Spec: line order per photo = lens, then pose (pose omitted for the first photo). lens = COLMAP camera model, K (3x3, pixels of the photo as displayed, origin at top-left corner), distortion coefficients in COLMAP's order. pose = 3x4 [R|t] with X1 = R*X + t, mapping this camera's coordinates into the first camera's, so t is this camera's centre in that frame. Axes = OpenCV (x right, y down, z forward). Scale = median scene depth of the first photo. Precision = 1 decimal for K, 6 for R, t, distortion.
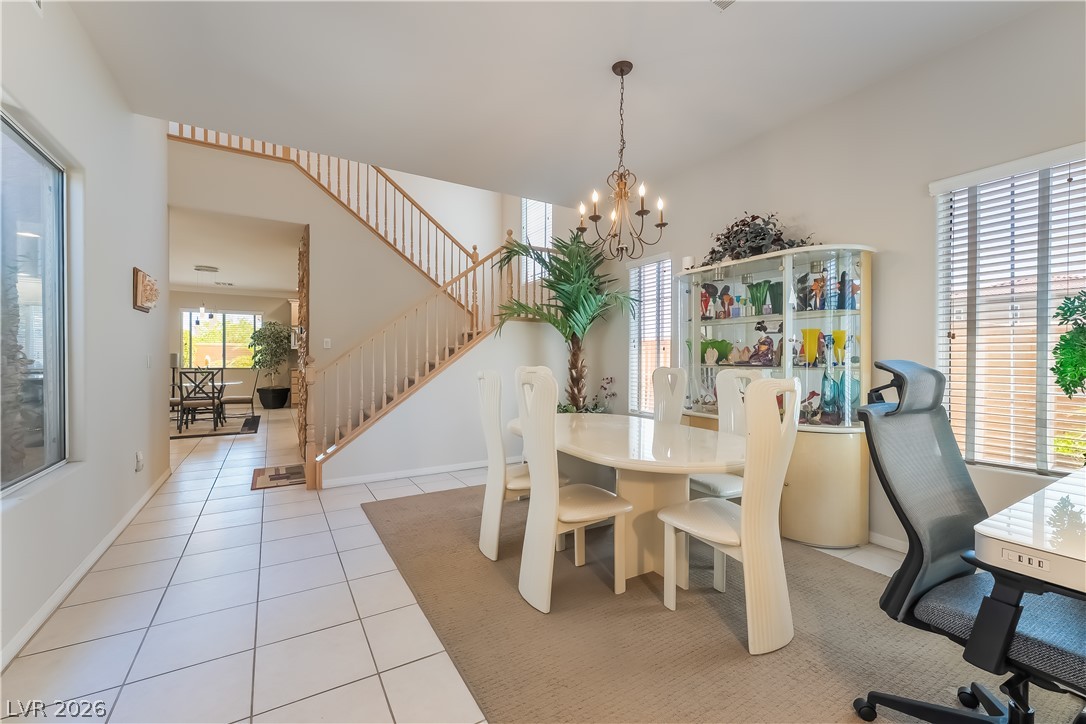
lens RADIAL K [[442.7, 0, 542.4], [0, 442.7, 360.8], [0, 0, 1]] dist [-0.000887, -0.000523]
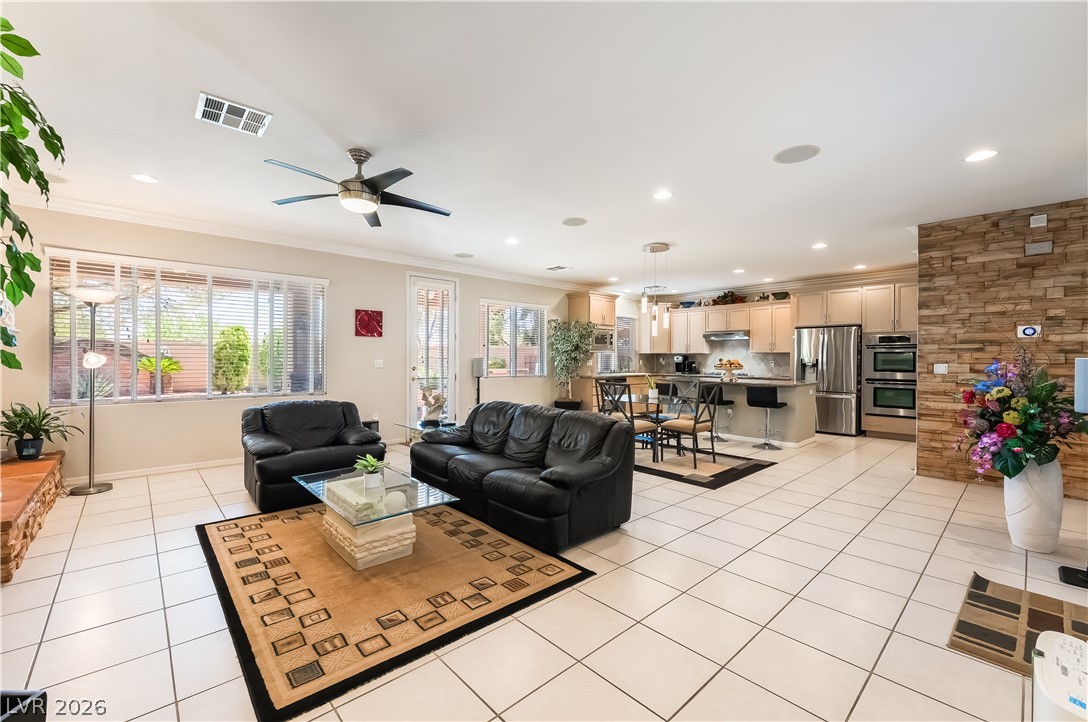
lens RADIAL K [[440.5, 0, 536.8], [0, 440.5, 359.2], [0, 0, 1]] dist [-0.004822, 0.000854]
pose [[0.985083, -0.000298, 0.172078, -0.805555], [0.001212, 0.999986, -0.005206, -0.010098], [-0.172074, 0.005337, 0.985070, 0.234315]]
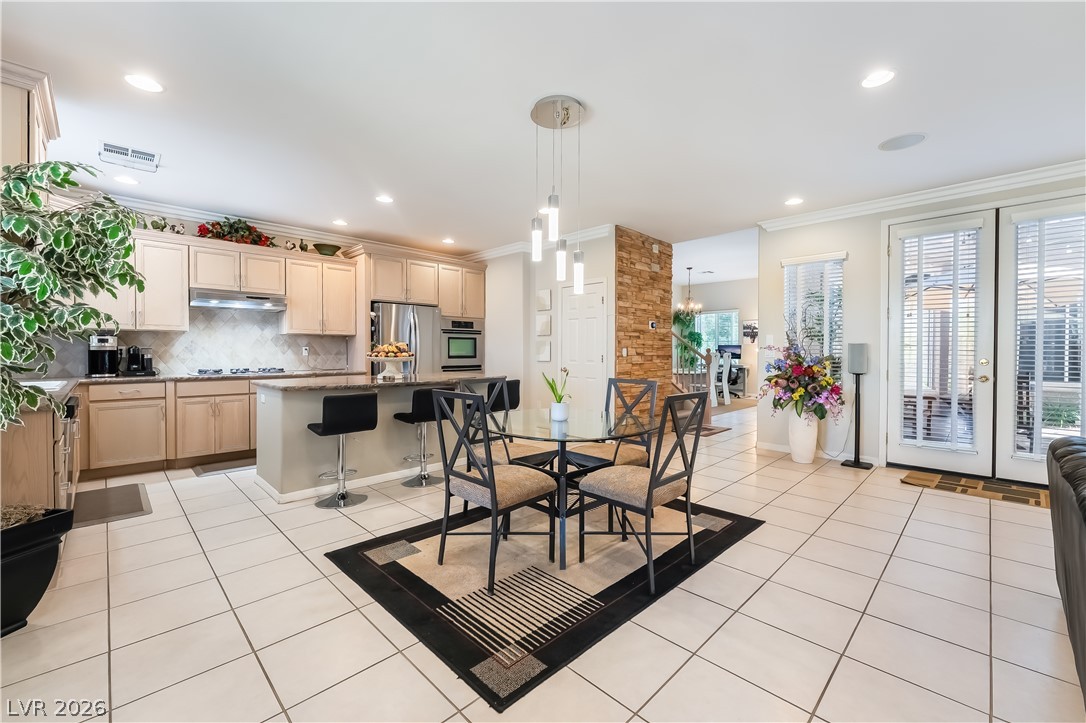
lens RADIAL K [[442.7, 0, 538.9], [0, 442.7, 358.0], [0, 0, 1]] dist [-0.000887, -0.000523]
pose [[-0.221587, -0.020918, 0.974916, -0.826518], [0.004914, 0.999733, 0.022567, -0.007763], [-0.975128, 0.009791, -0.221425, 0.819704]]
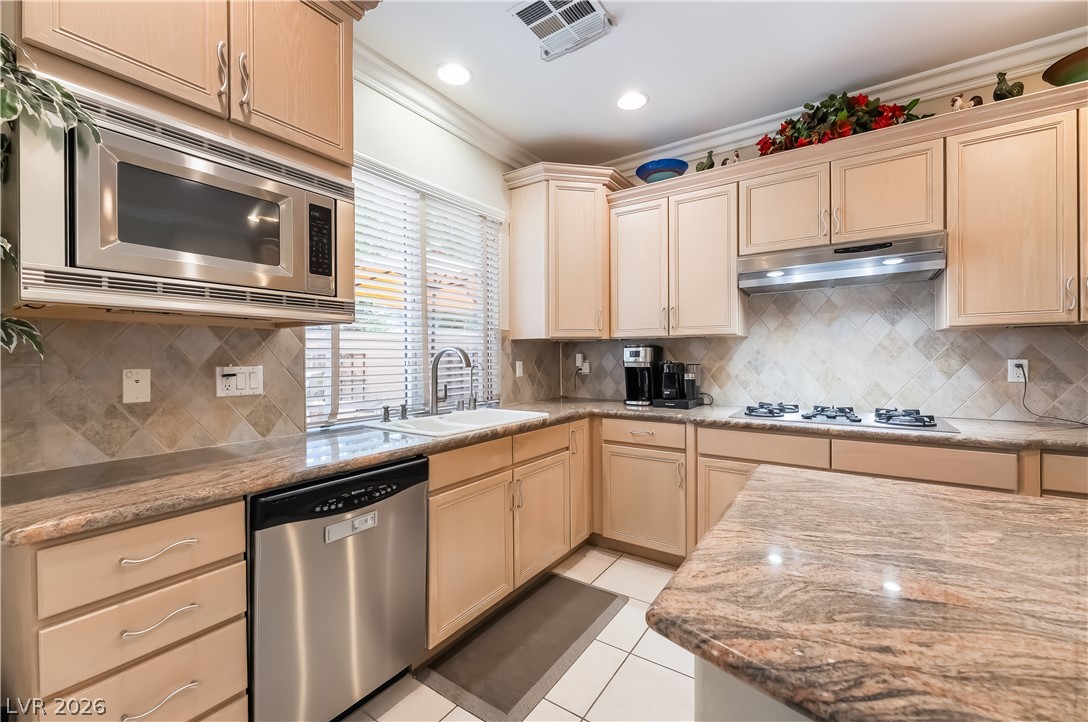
lens RADIAL K [[440.5, 0, 541.0], [0, 440.5, 360.2], [0, 0, 1]] dist [-0.004822, 0.000854]
pose [[0.914381, -0.012641, 0.404657, -0.513895], [0.013542, 0.999908, 0.000635, -0.013414], [-0.404628, 0.004899, 0.914468, 0.882465]]
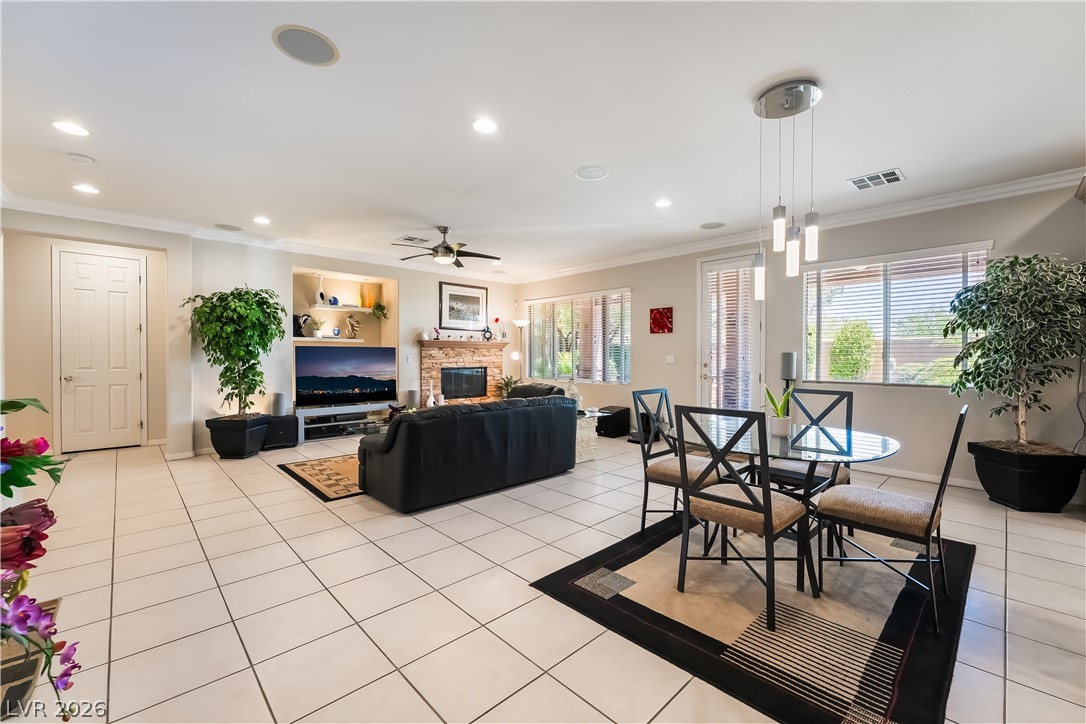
lens RADIAL K [[442.7, 0, 542.9], [0, 442.7, 361.4], [0, 0, 1]] dist [-0.000887, -0.000523]
pose [[0.210540, 0.009427, -0.977540, -0.352781], [-0.005640, 0.999949, 0.008429, -0.008163], [0.977569, 0.003739, 0.210583, 0.564362]]
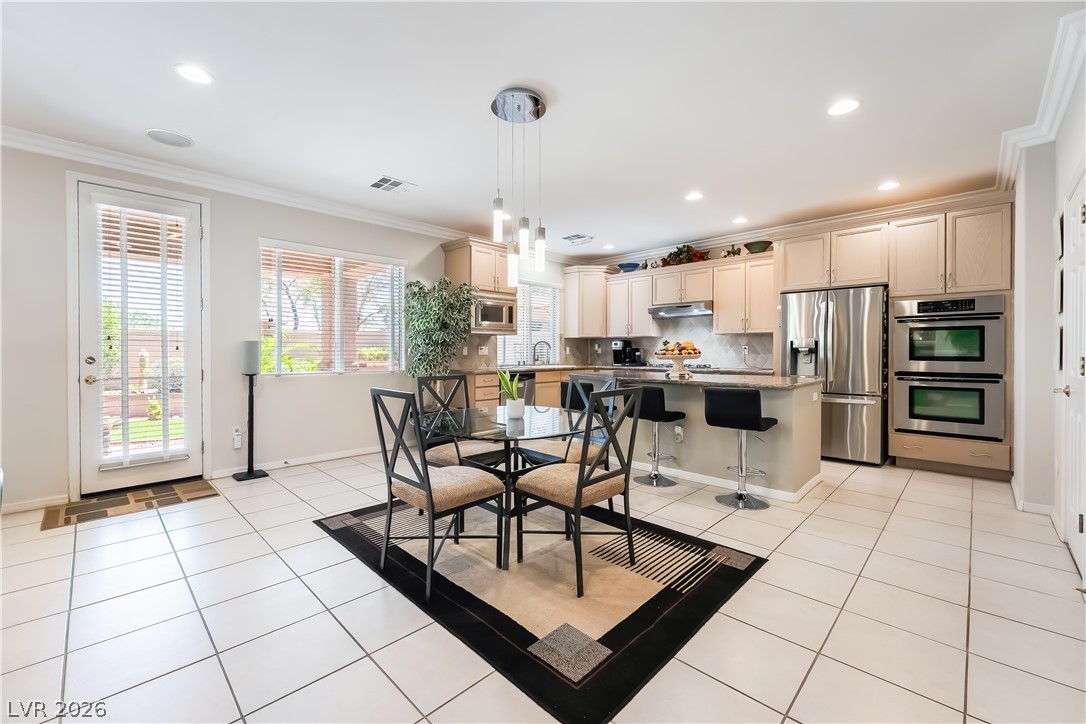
lens RADIAL K [[442.7, 0, 543.0], [0, 442.7, 353.7], [0, 0, 1]] dist [-0.000887, -0.000523]
pose [[0.969723, -0.007138, 0.244103, -0.616982], [0.007218, 0.999974, 0.000566, -0.002752], [-0.244101, 0.001213, 0.969749, 0.487310]]
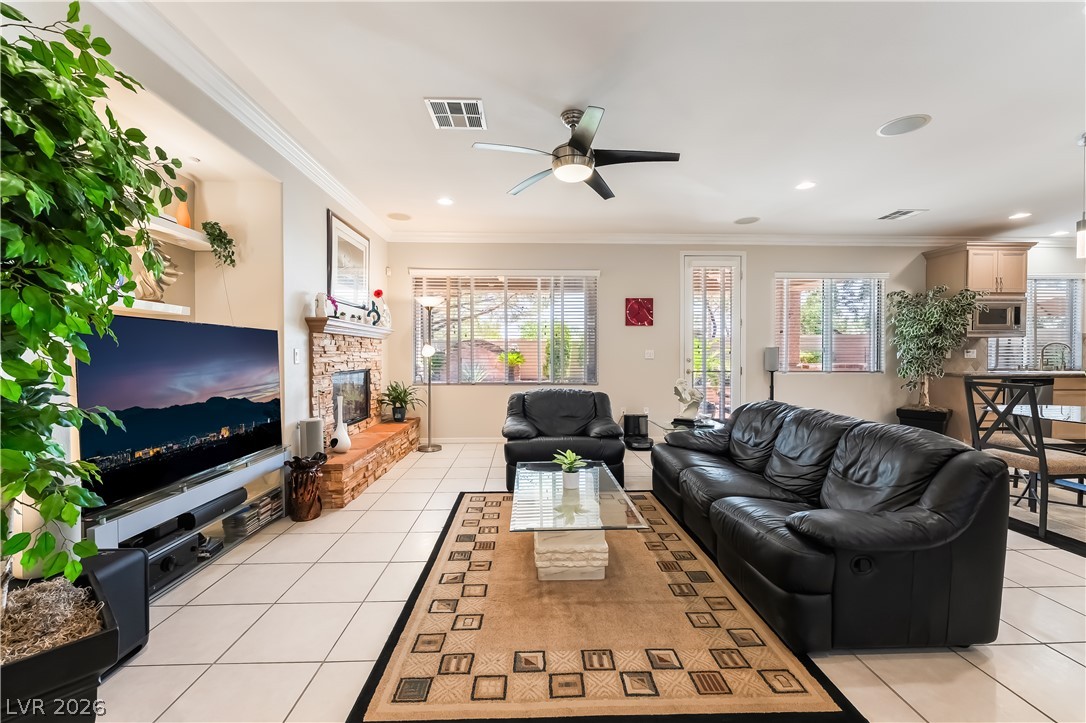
lens RADIAL K [[442.7, 0, 539.8], [0, 442.7, 361.1], [0, 0, 1]] dist [-0.000887, -0.000523]
pose [[0.871214, 0.002697, -0.490897, -0.755462], [0.001456, 0.999966, 0.008078, -0.003195], [0.490902, -0.007752, 0.871180, 0.304425]]
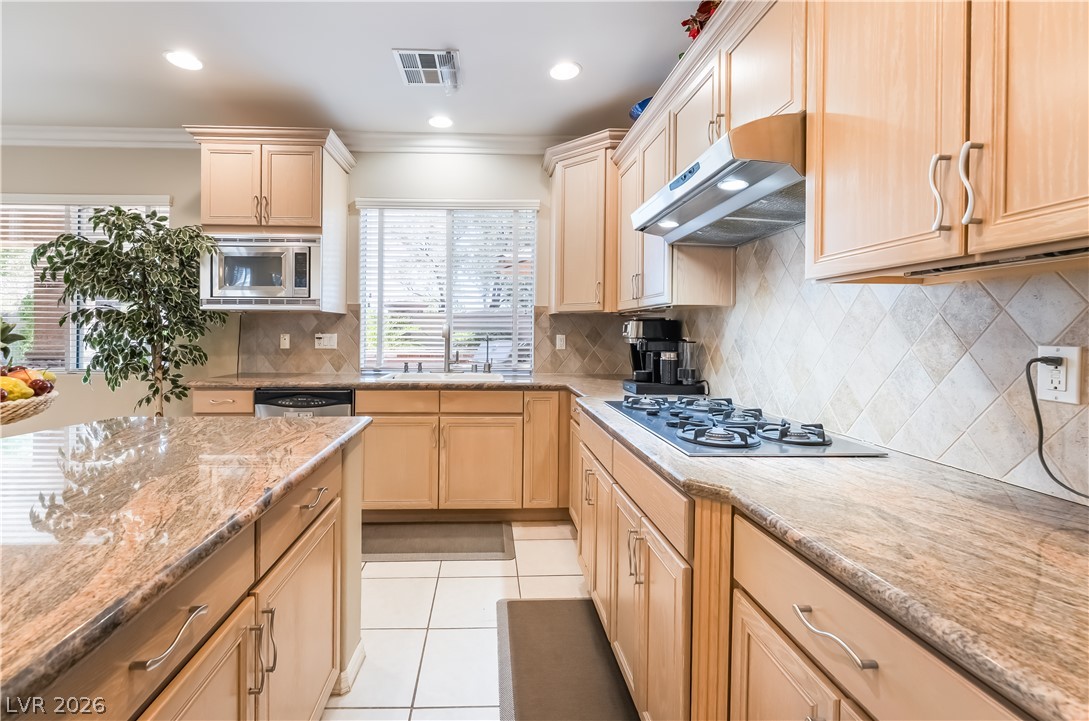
lens RADIAL K [[462.5, 0, 507.0], [0, 462.5, 334.3], [0, 0, 1]] dist [-0.005704, 0.000425]
pose [[0.868664, 0.003630, -0.495388, -0.269787], [-0.005378, 0.999983, -0.002102, -0.012143], [0.495372, 0.004490, 0.868669, 0.851394]]
